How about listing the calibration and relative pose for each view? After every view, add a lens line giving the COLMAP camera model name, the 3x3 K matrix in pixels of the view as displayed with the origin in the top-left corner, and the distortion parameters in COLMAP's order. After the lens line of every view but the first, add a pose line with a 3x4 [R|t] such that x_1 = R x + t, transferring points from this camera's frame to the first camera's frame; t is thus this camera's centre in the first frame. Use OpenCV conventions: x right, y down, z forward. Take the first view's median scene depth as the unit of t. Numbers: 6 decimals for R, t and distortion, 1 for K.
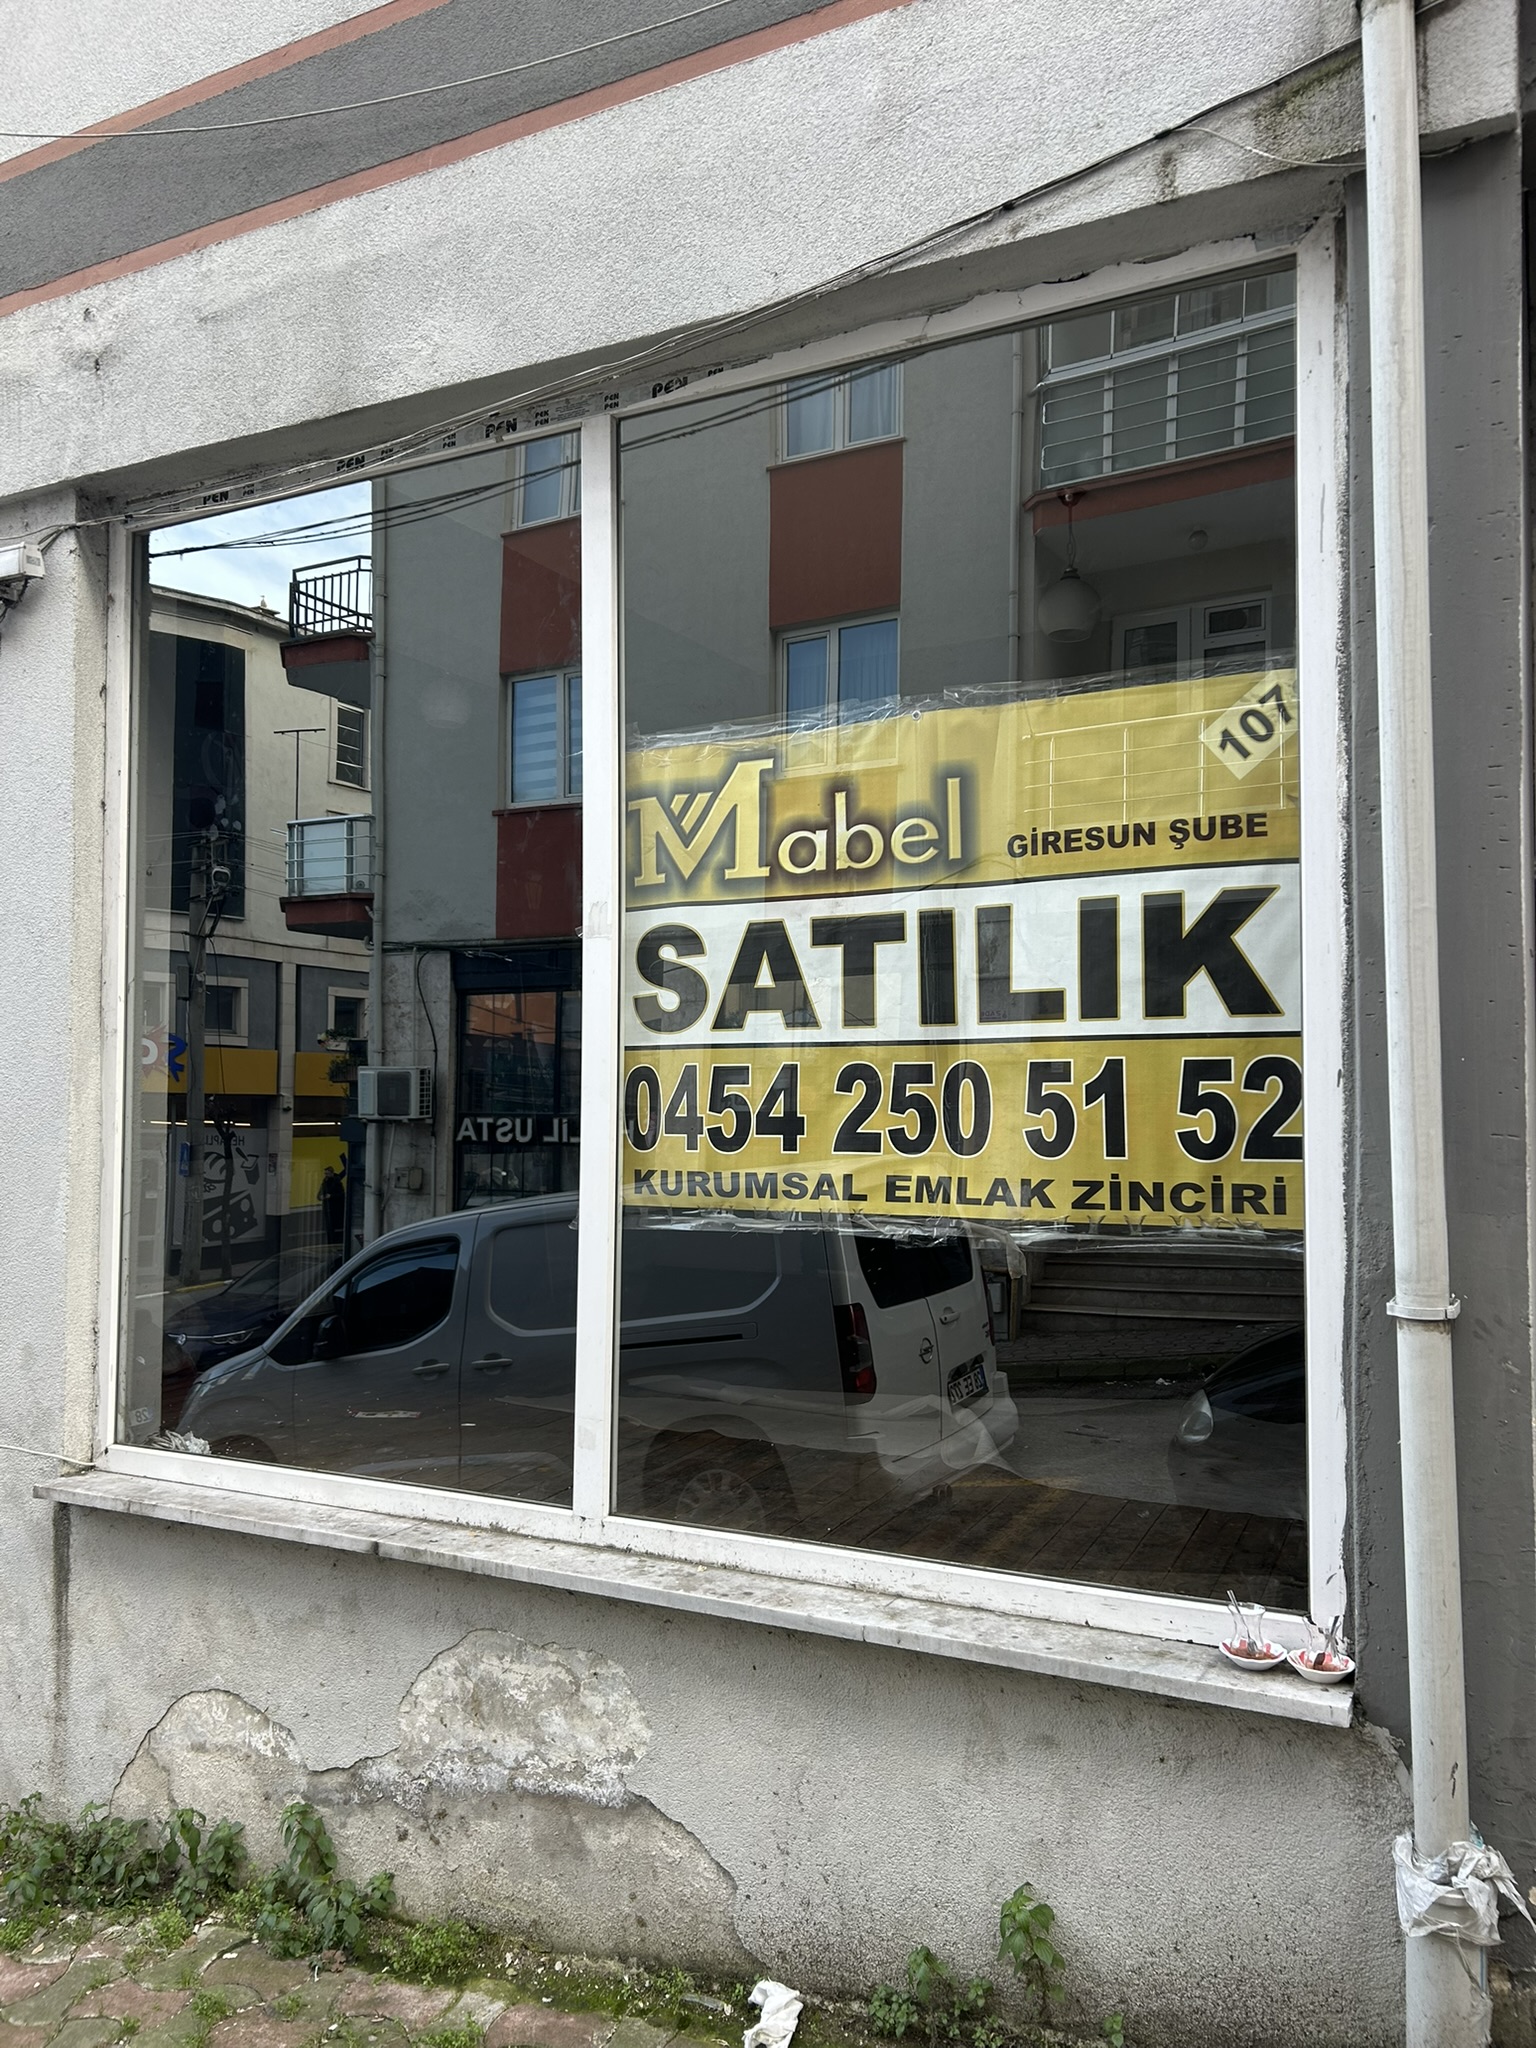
lens RADIAL K [[1537.0, 0, 771.6], [0, 1537.0, 1042.2], [0, 0, 1]] dist [0.057438, -0.053927]
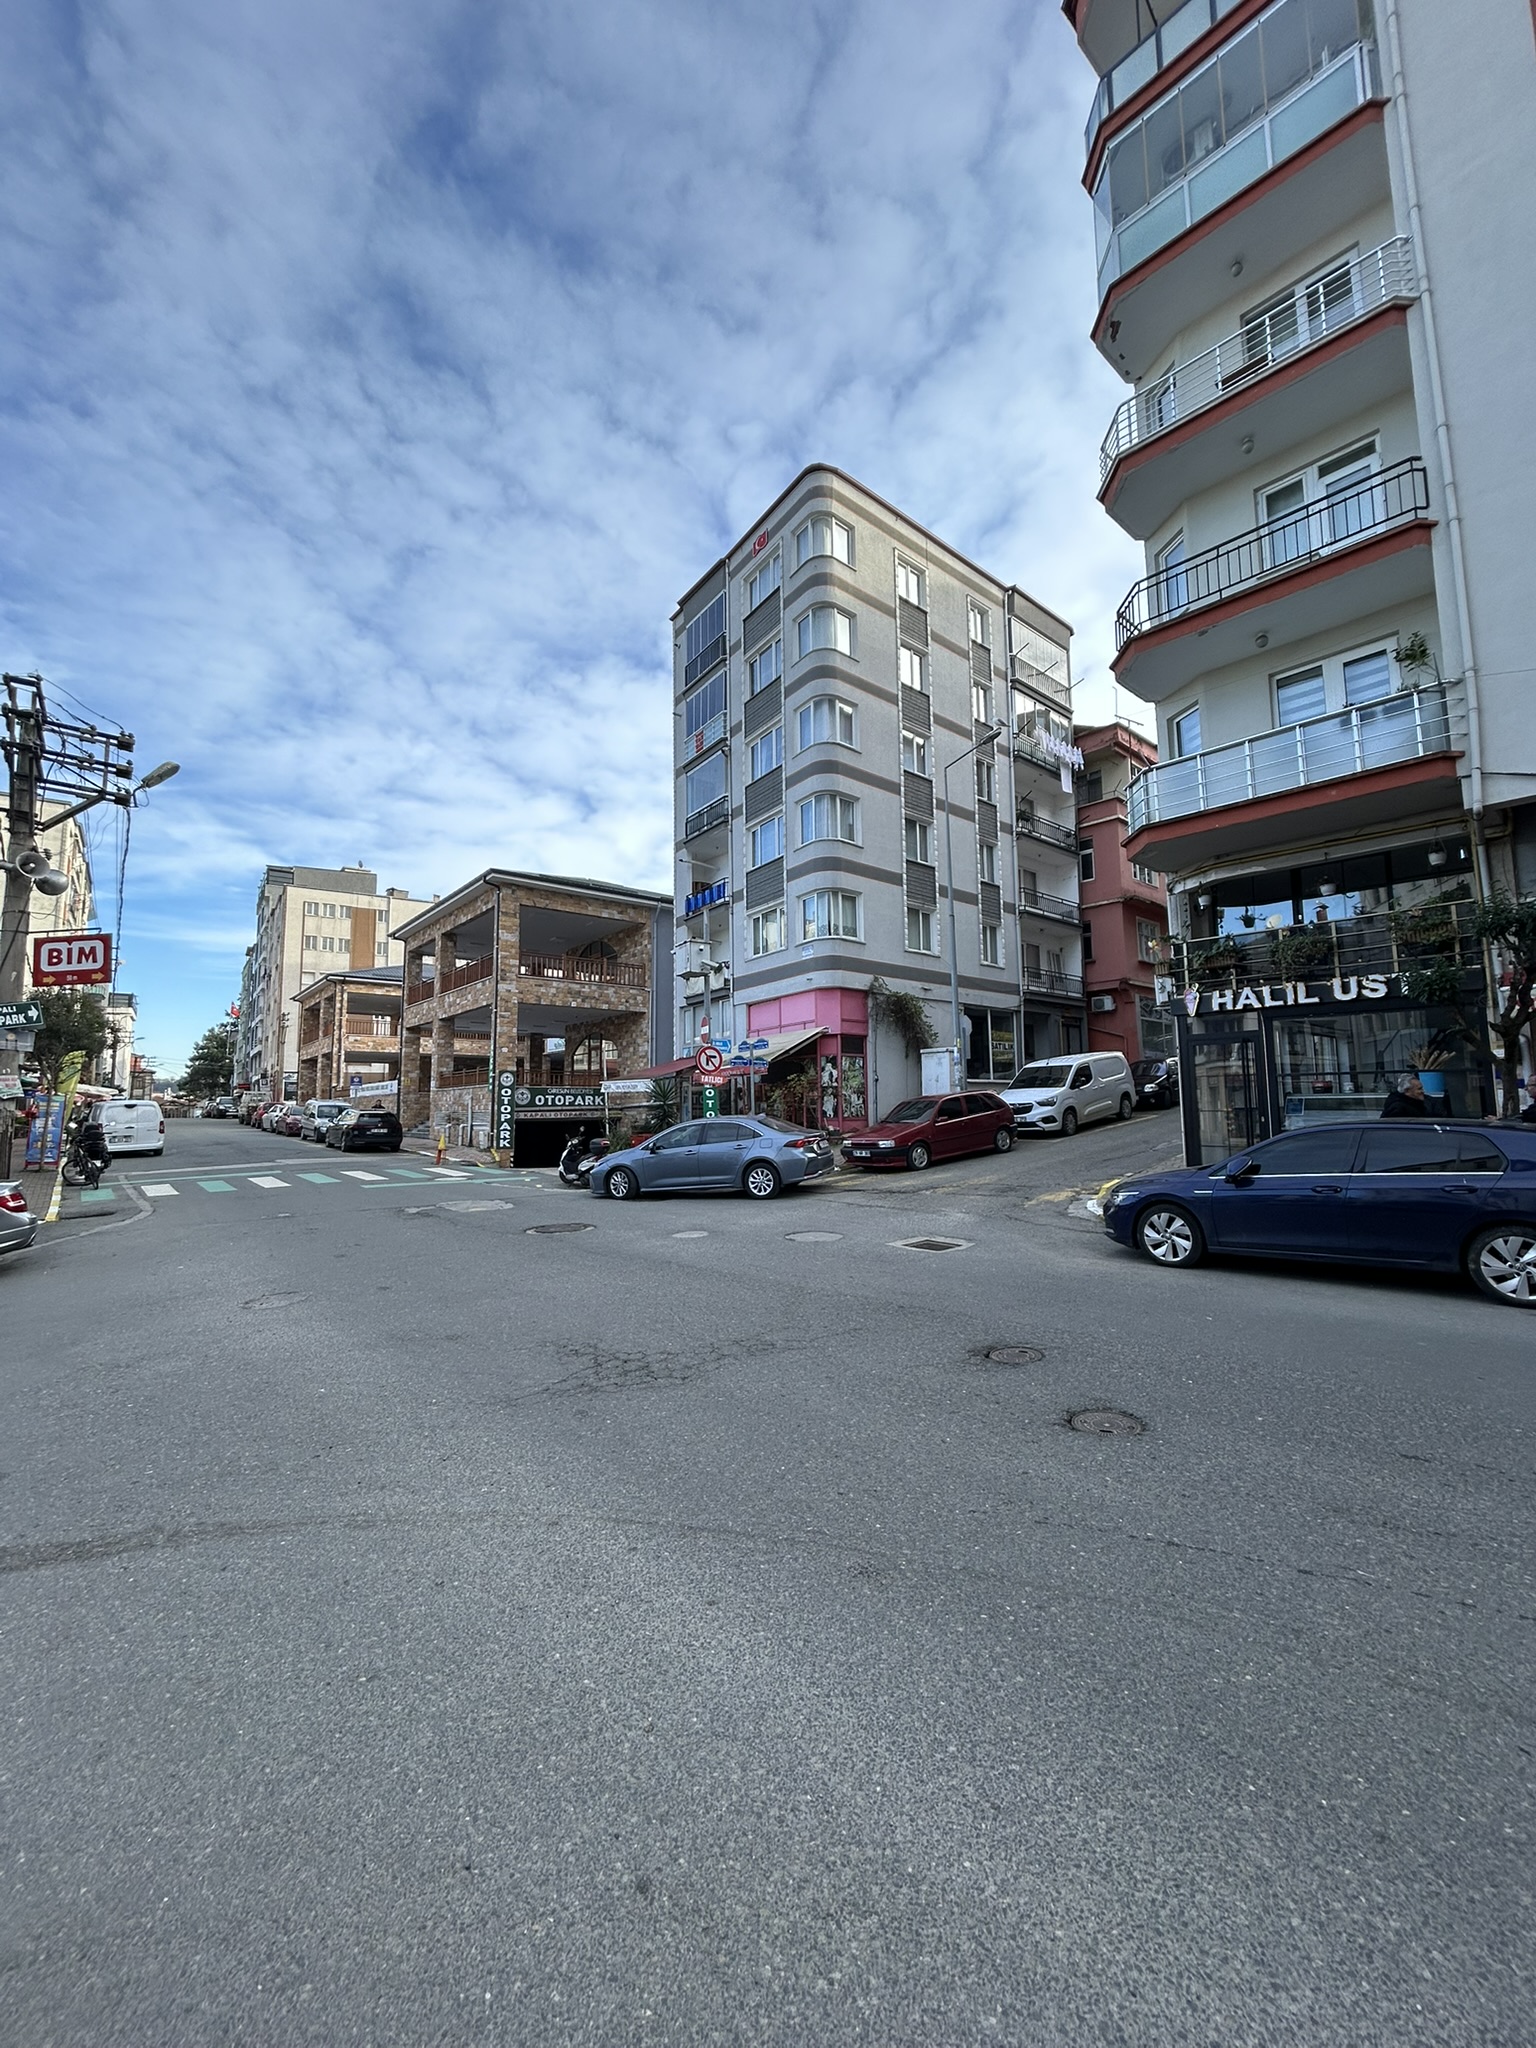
lens RADIAL K [[821.7, 0, 767.5], [0, 821.7, 1021.4], [0, 0, 1]] dist [0.004015, -0.000758]
pose [[0.389015, 0.092643, 0.916561, -8.539985], [-0.025533, 0.995633, -0.089799, 0.511492], [-0.920878, 0.011531, 0.389681, -0.144286]]
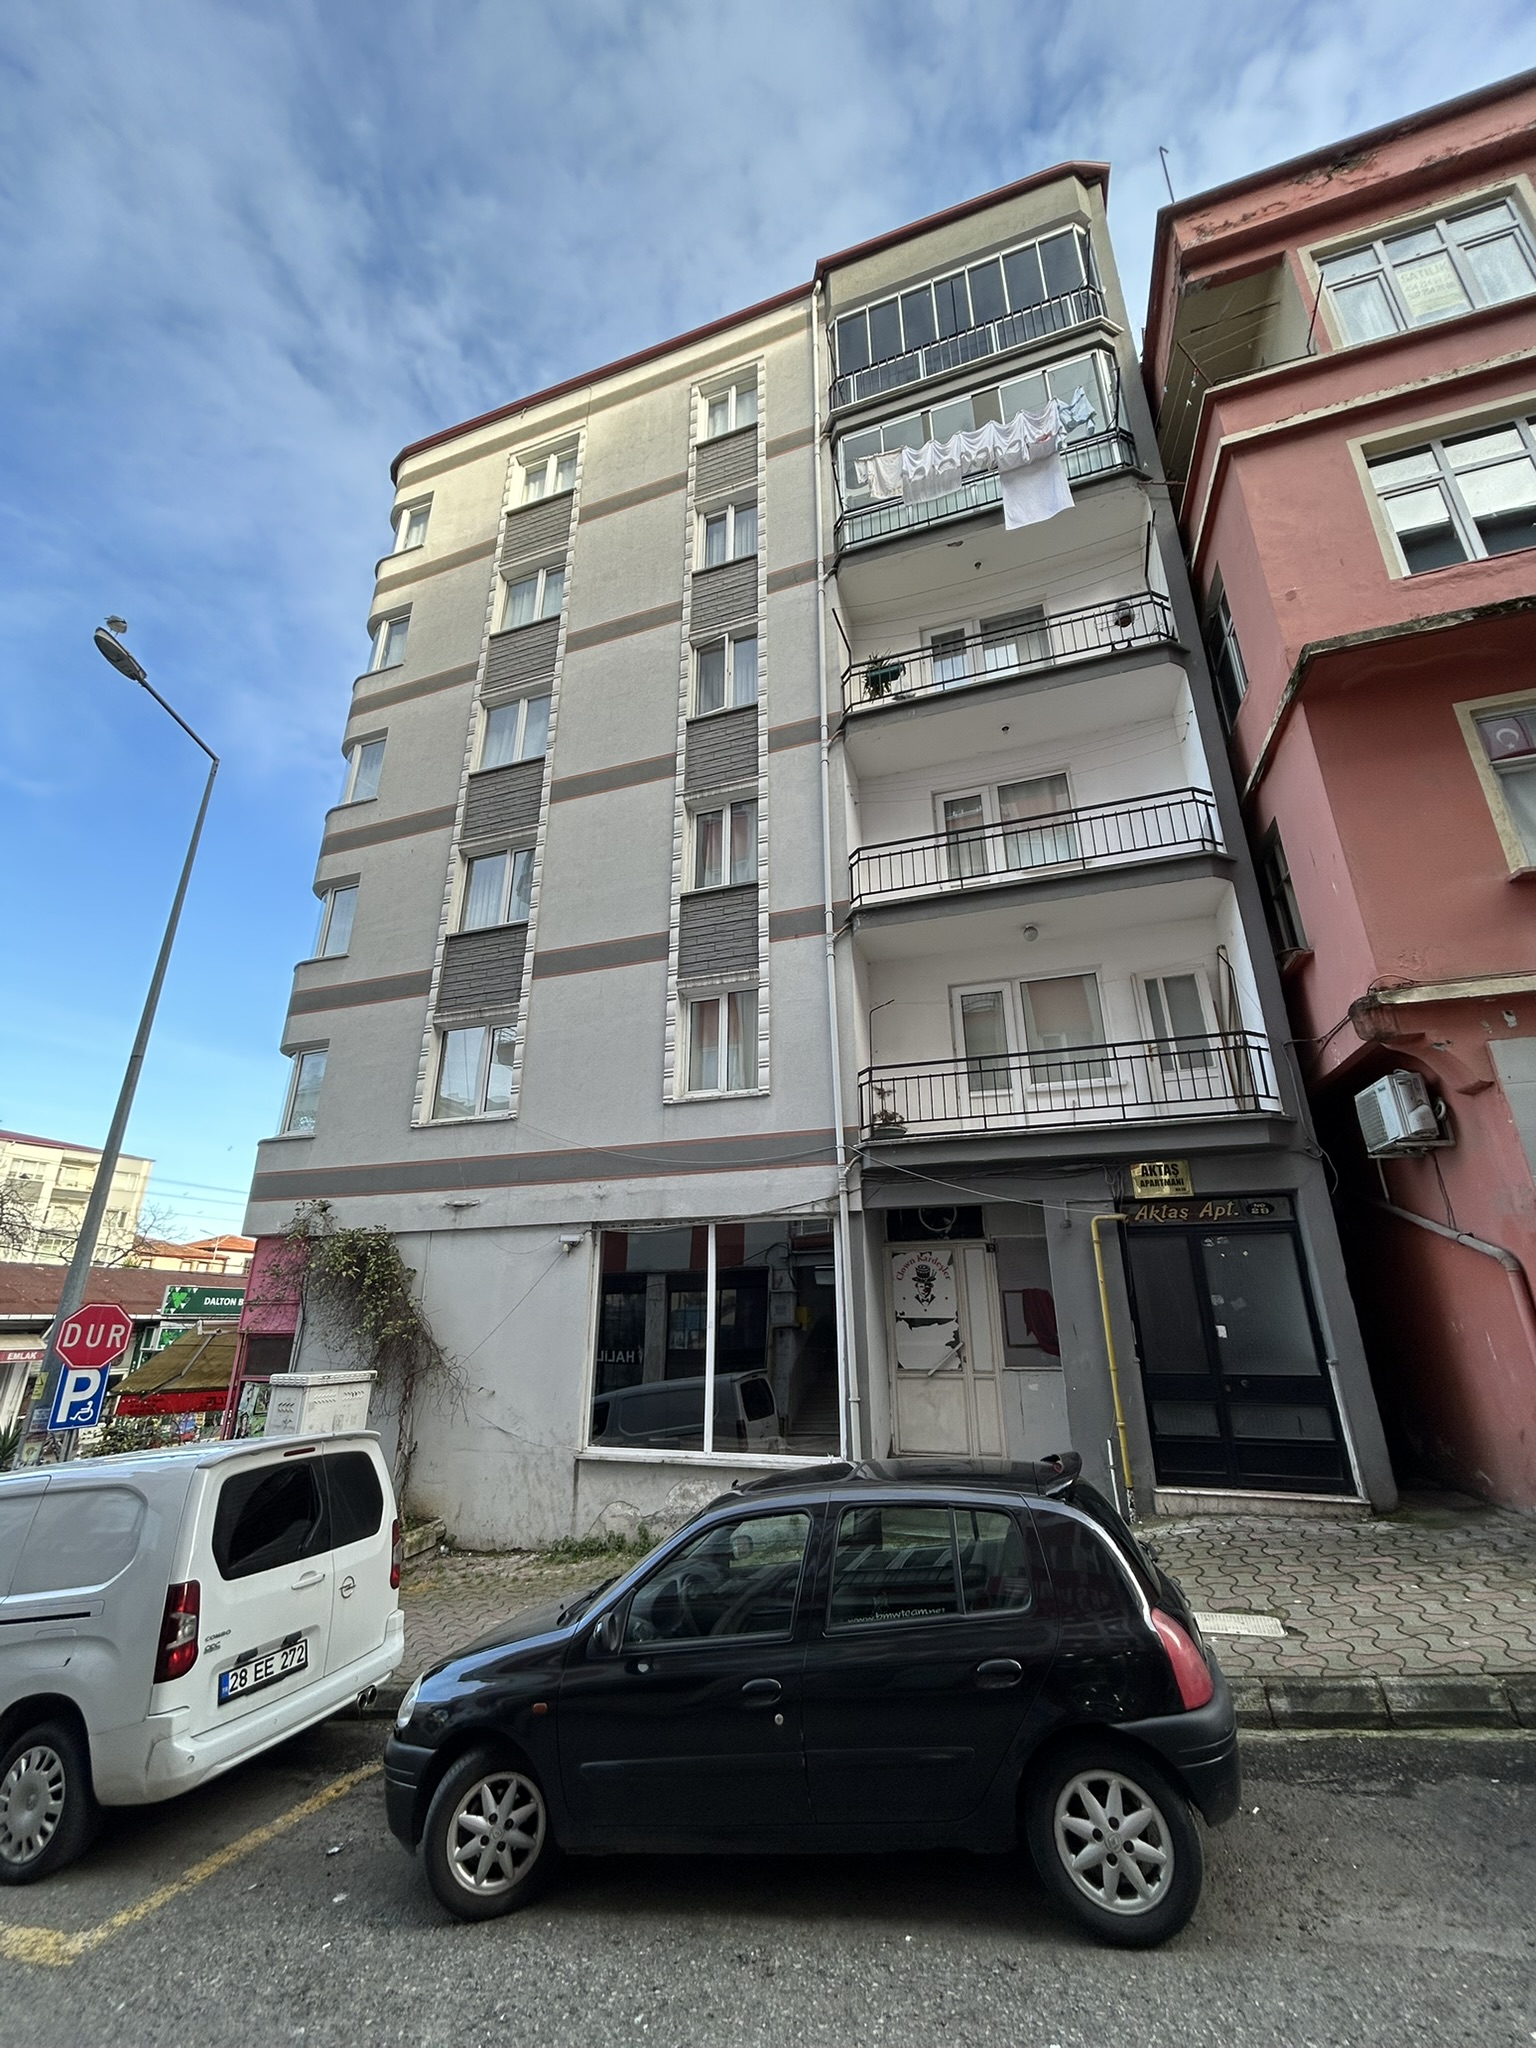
lens RADIAL K [[820.5, 0, 768.0], [0, 820.5, 1024.0], [0, 0, 1]] dist [-0.000272, 0.000355]
pose [[0.989592, 0.040066, 0.138210, -0.341158], [0.003561, 0.953344, -0.301866, -0.209211], [-0.143857, 0.299216, 0.943279, -1.918121]]
